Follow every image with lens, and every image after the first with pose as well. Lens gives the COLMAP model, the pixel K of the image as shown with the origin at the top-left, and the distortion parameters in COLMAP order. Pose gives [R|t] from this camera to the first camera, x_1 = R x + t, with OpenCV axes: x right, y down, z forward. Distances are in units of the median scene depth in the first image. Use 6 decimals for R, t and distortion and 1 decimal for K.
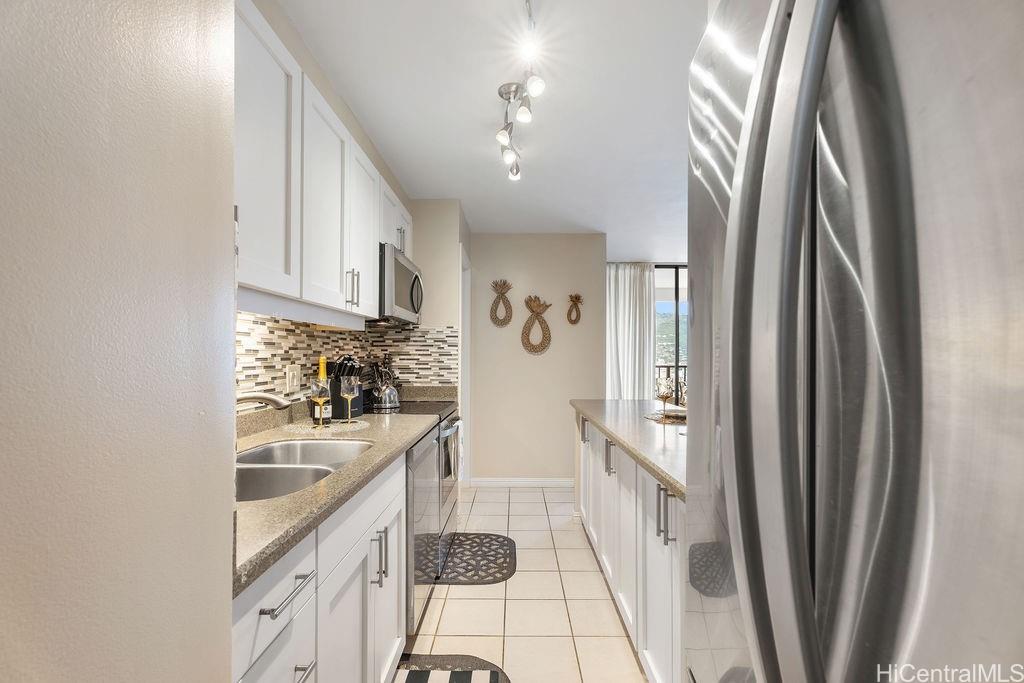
lens RADIAL K [[457.9, 0, 512.5], [0, 457.9, 343.6], [0, 0, 1]] dist [-0.000577, 0.000130]
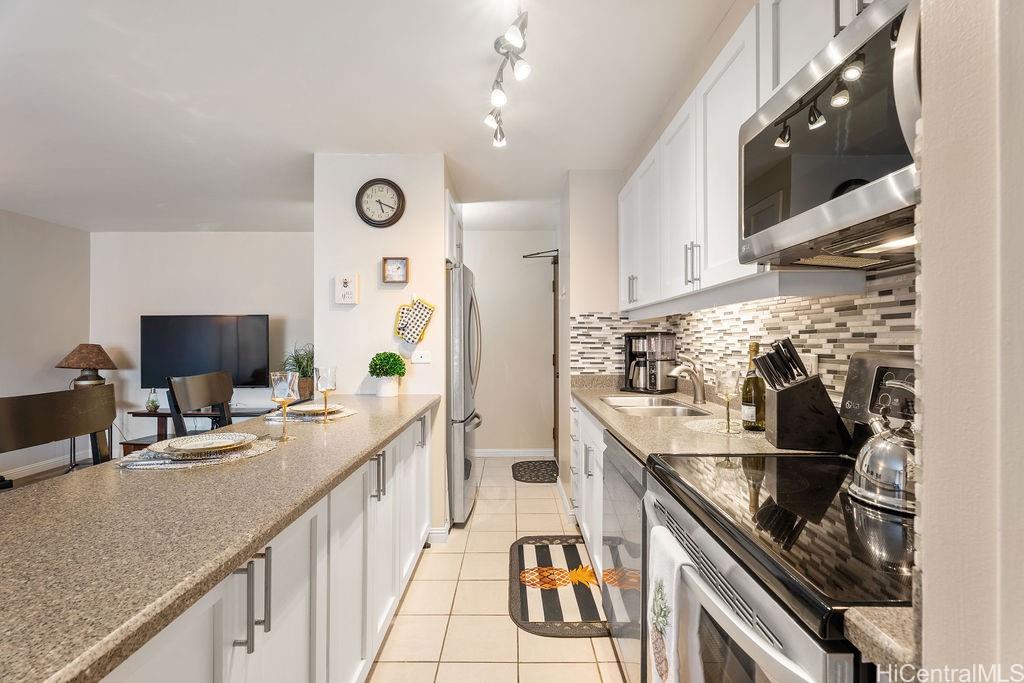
lens RADIAL K [[457.9, 0, 512.5], [0, 457.9, 343.6], [0, 0, 1]] dist [-0.000577, 0.000130]
pose [[-0.999987, -0.001574, -0.004922, -0.002420], [-0.001467, 0.999764, -0.021693, 0.047268], [0.004955, -0.021685, -0.999753, 1.769269]]
